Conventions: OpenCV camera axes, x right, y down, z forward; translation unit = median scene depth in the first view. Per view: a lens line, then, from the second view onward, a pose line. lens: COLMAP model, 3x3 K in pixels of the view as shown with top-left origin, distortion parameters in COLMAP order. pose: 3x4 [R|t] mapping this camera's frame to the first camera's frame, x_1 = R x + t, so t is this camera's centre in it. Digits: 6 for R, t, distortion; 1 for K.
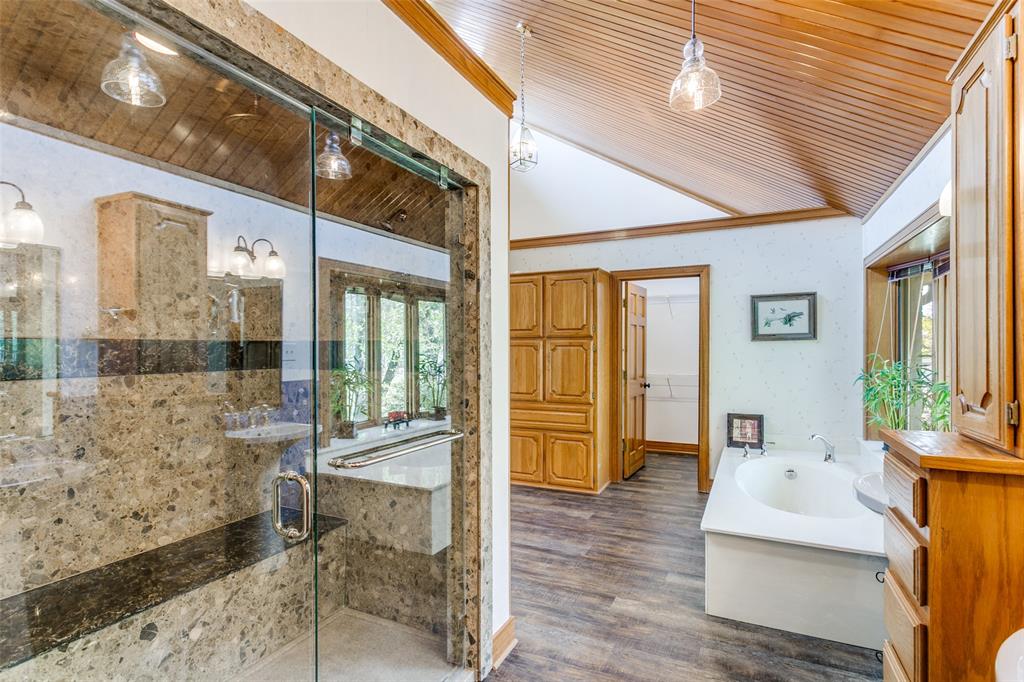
lens RADIAL K [[508.2, 0, 507.3], [0, 508.2, 346.7], [0, 0, 1]] dist [-0.000339, 0.000174]
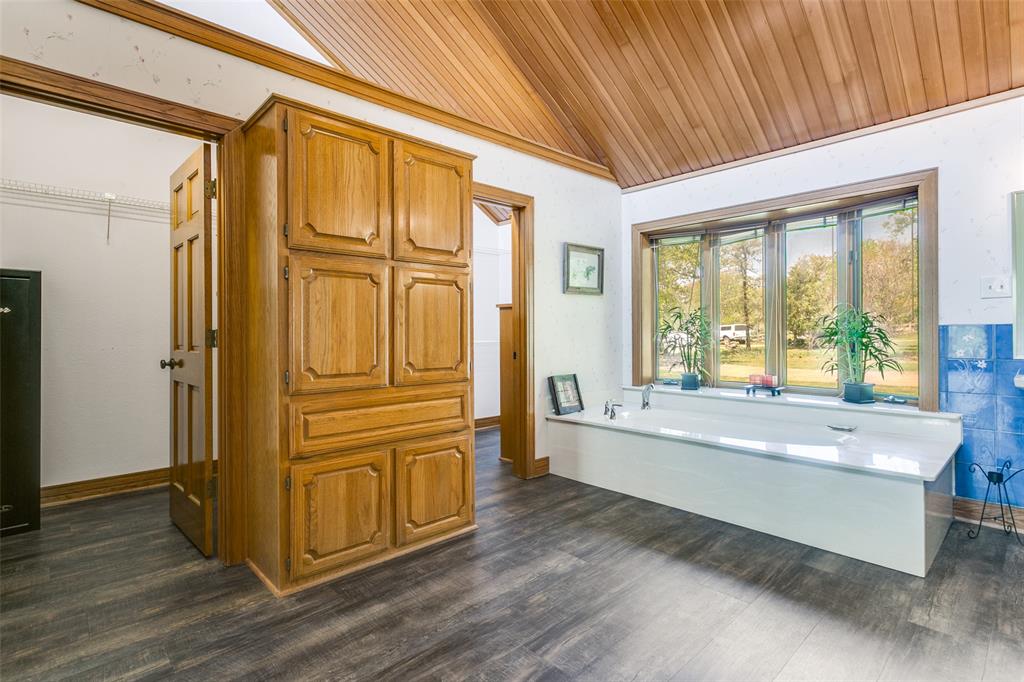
lens RADIAL K [[499.8, 0, 511.1], [0, 499.8, 329.4], [0, 0, 1]] dist [0.000579, 0.000274]
pose [[0.361761, 0.006971, 0.932245, -0.378545], [0.006653, 0.999927, -0.010059, 0.061387], [-0.932247, 0.009841, 0.361688, 0.770498]]
